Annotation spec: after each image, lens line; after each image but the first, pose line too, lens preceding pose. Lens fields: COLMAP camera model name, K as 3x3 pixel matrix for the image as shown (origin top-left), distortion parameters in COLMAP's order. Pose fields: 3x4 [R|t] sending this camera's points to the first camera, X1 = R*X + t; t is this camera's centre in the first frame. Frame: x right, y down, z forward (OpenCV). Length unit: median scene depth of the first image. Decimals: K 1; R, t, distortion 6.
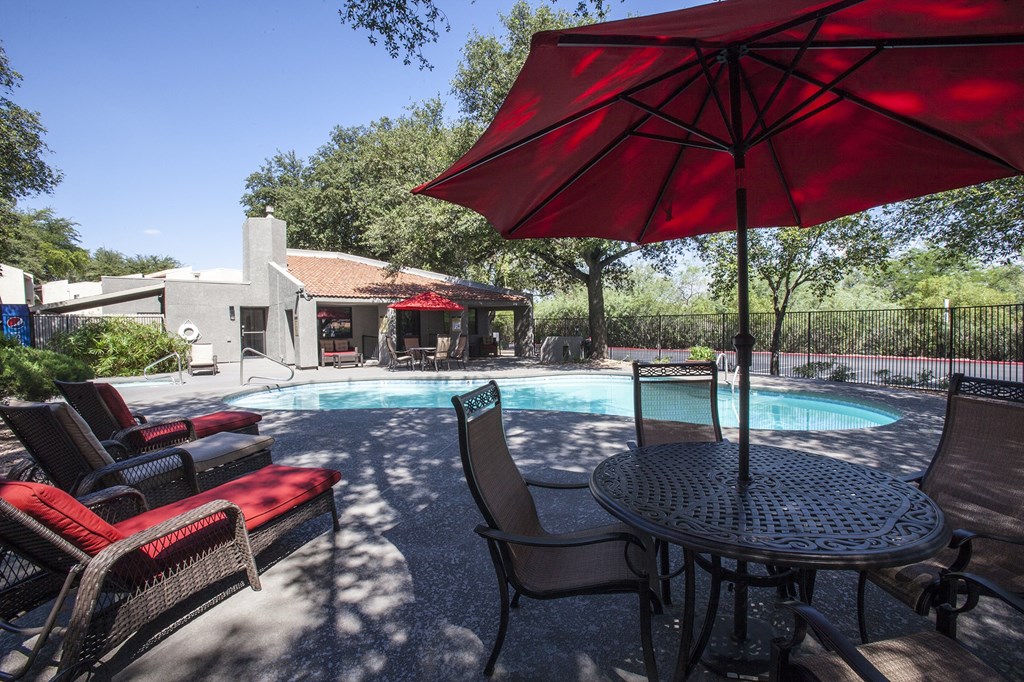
lens RADIAL K [[461.8, 0, 512.0], [0, 461.8, 341.0], [0, 0, 1]] dist [-0.082871, 0.034628]
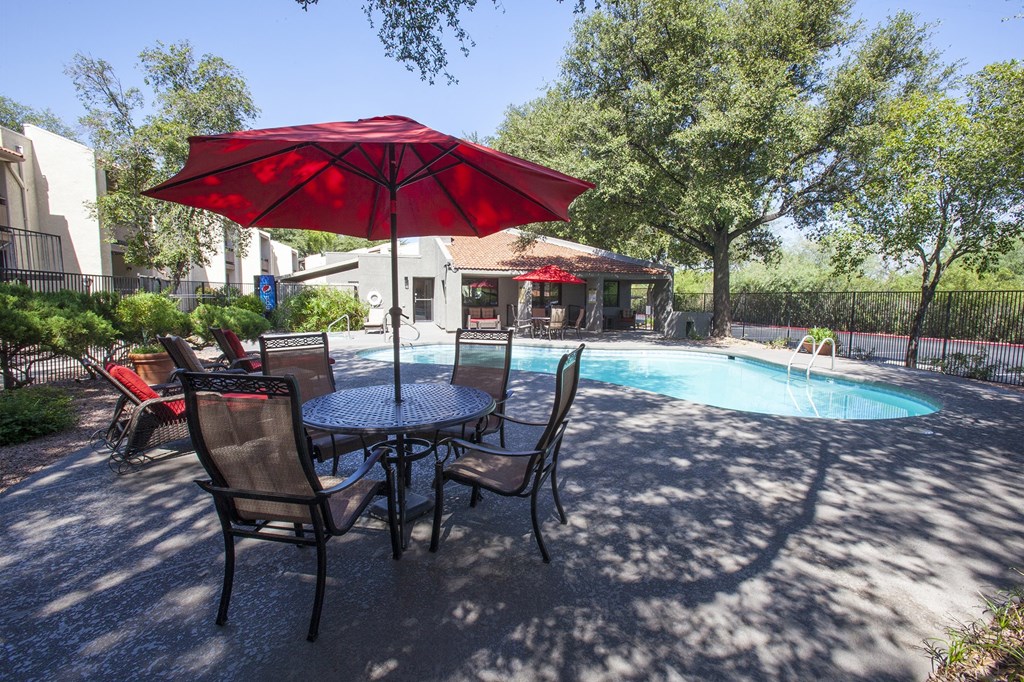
lens RADIAL K [[461.8, 0, 512.0], [0, 461.8, 341.0], [0, 0, 1]] dist [-0.082871, 0.034628]
pose [[0.928091, 0.055711, -0.368163, 0.116427], [-0.032892, 0.997145, 0.067973, -0.001445], [0.370898, -0.050976, 0.927273, -0.025494]]
